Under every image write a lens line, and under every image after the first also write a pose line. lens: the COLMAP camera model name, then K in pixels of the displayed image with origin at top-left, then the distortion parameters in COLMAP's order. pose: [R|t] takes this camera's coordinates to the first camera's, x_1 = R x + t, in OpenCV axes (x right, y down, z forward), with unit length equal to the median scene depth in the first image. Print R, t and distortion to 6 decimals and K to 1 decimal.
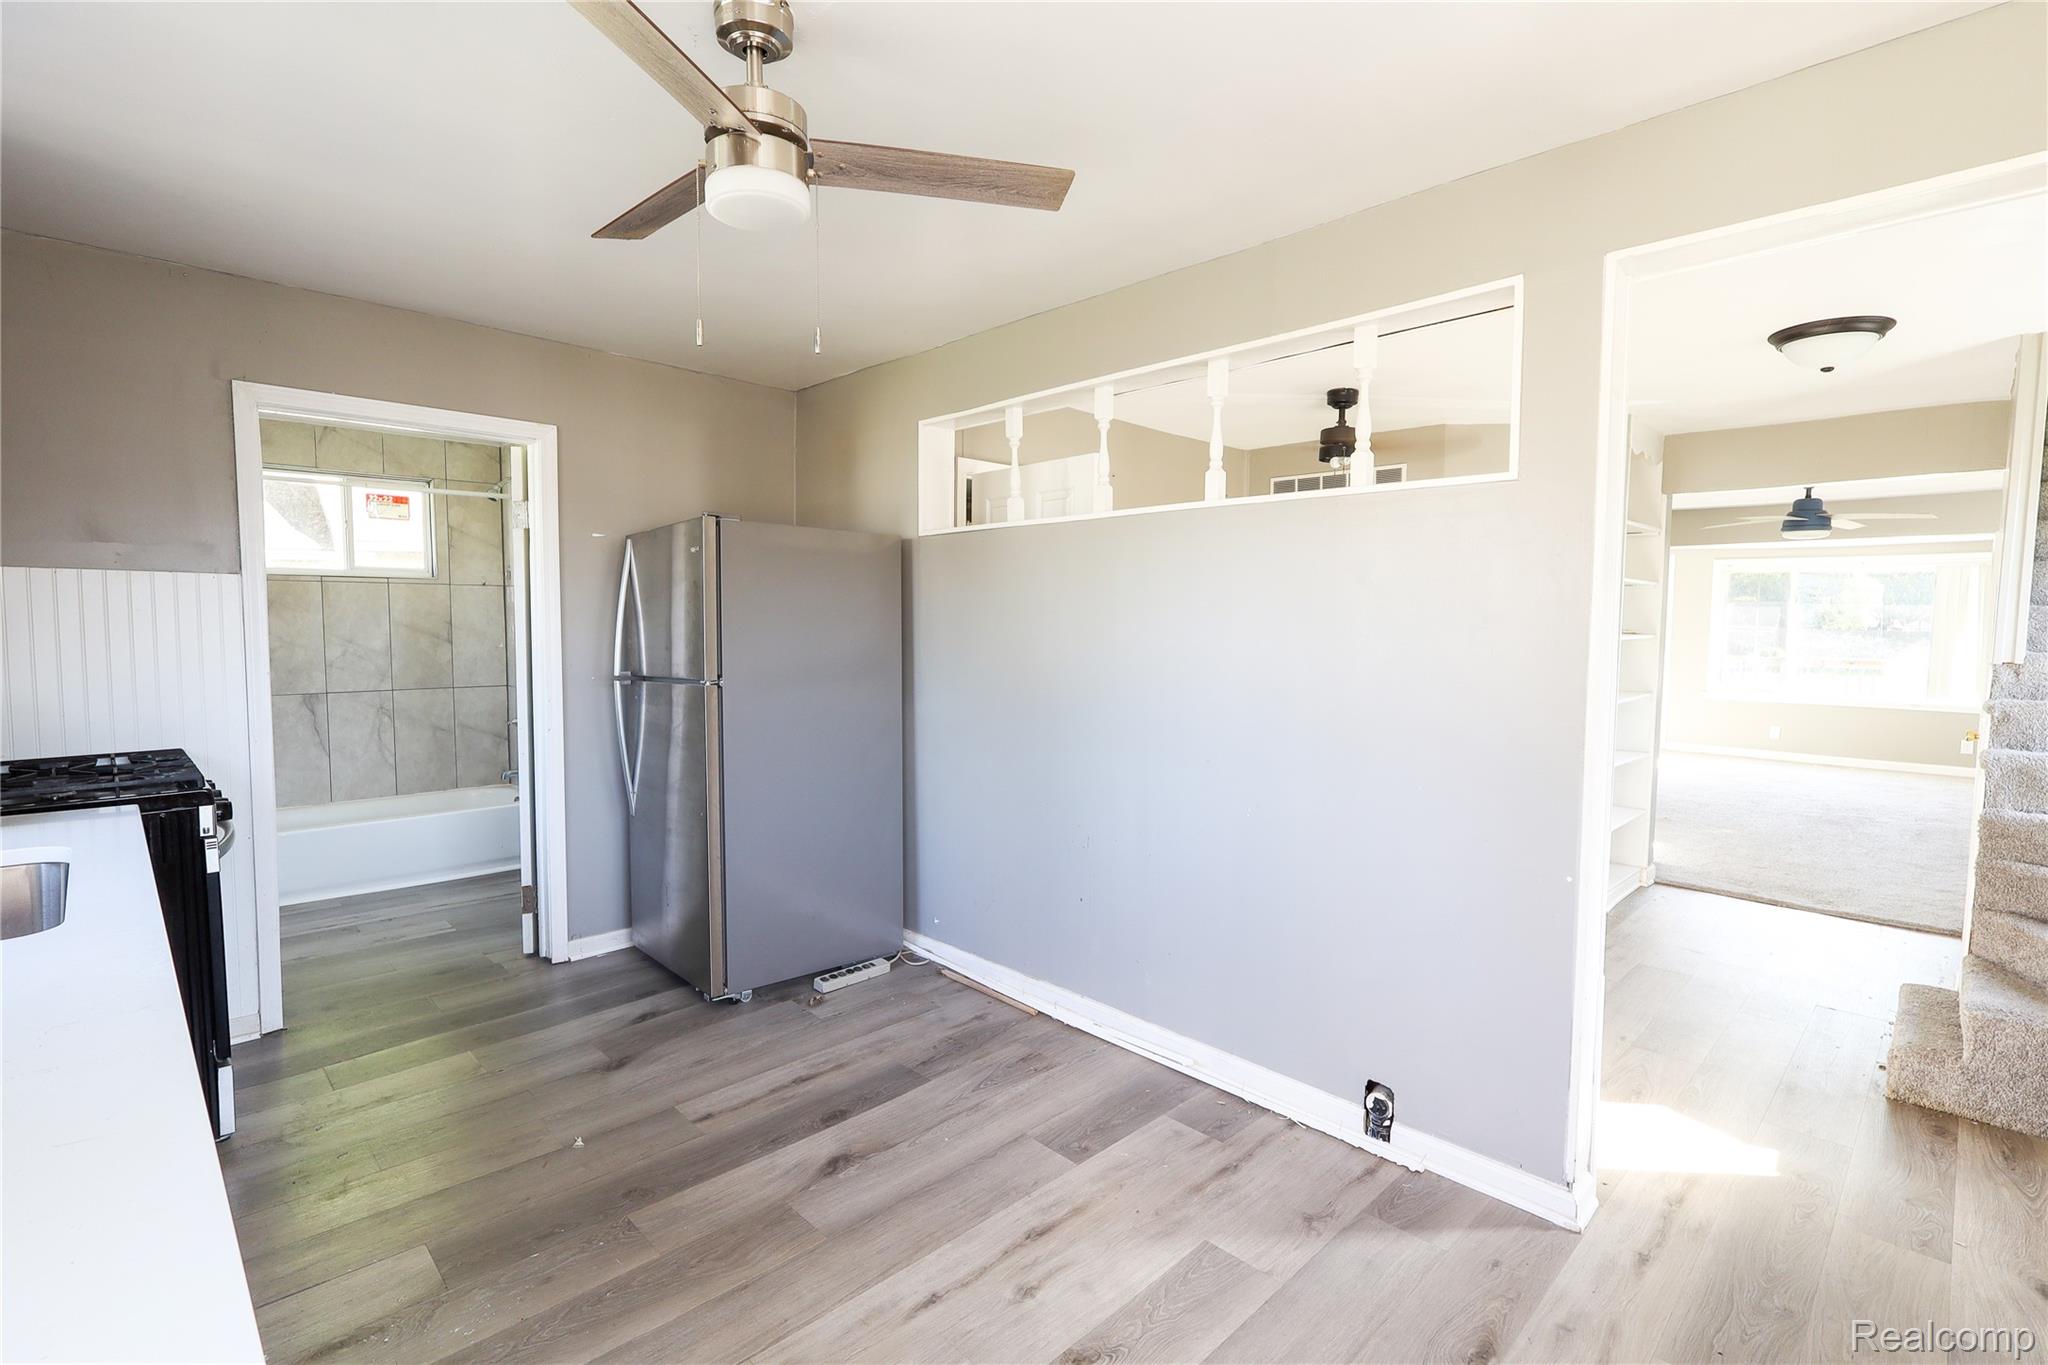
lens RADIAL K [[933.1, 0, 1030.1], [0, 933.1, 688.3], [0, 0, 1]] dist [-0.005274, 0.000400]
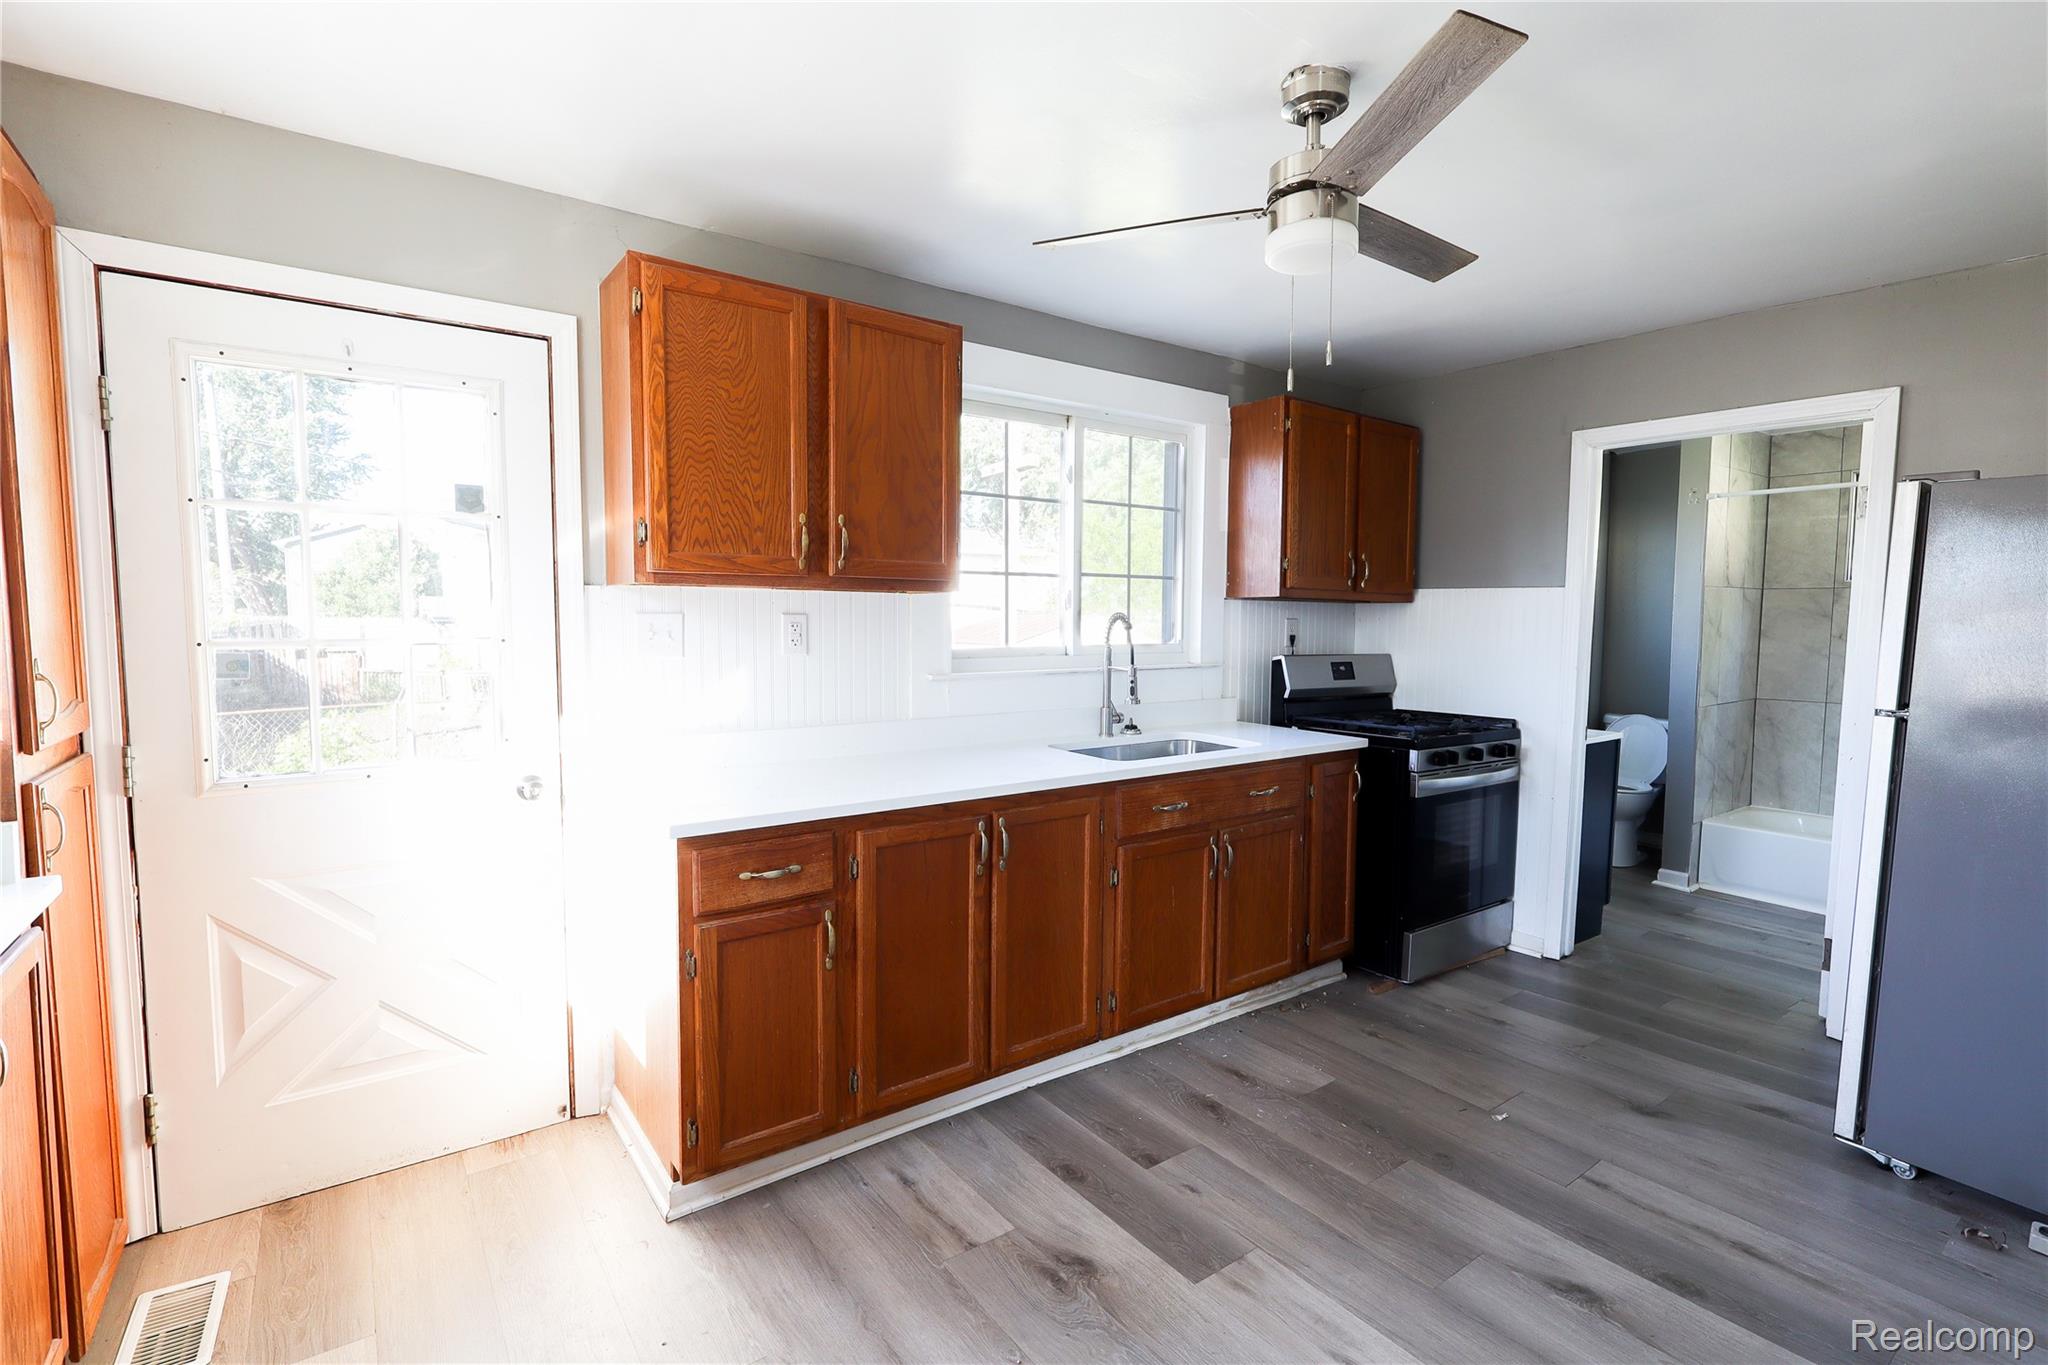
lens RADIAL K [[933.1, 0, 1027.2], [0, 933.1, 686.3], [0, 0, 1]] dist [-0.005274, 0.000400]
pose [[-0.143856, 0.065773, -0.987410, 0.513635], [-0.081098, 0.993649, 0.078004, -0.031161], [0.986270, 0.091299, -0.137608, 0.485700]]
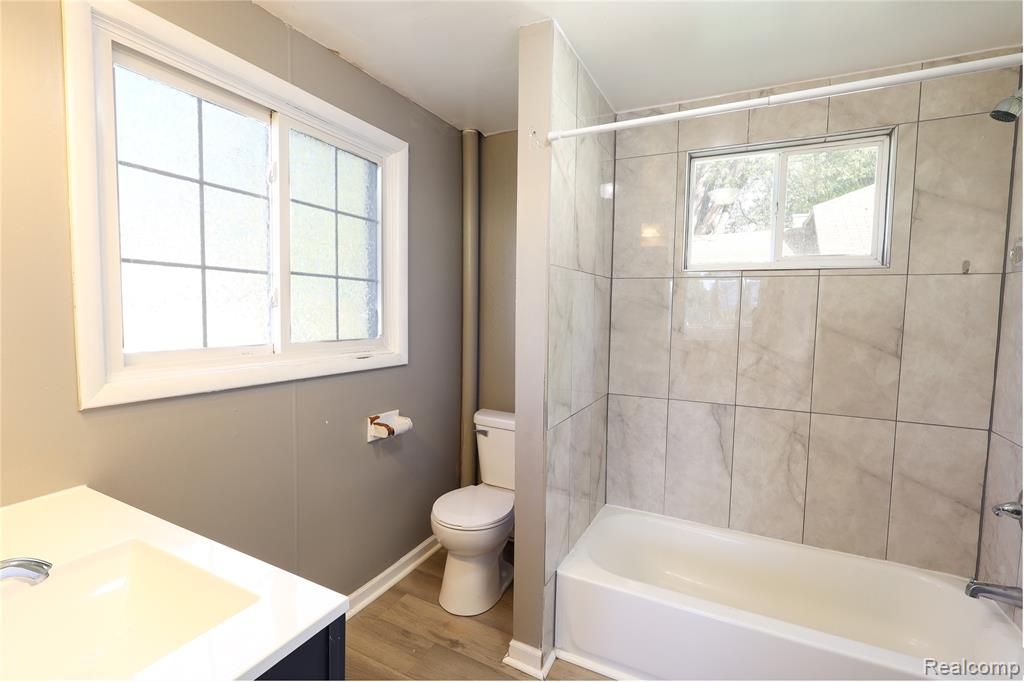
lens RADIAL K [[466.5, 0, 510.4], [0, 466.5, 337.3], [0, 0, 1]] dist [-0.005274, 0.000400]
pose [[0.317918, 0.058013, -0.946342, -0.758309], [-0.084968, 0.995853, 0.032504, -0.099472], [0.944303, 0.070075, 0.321529, 1.202003]]
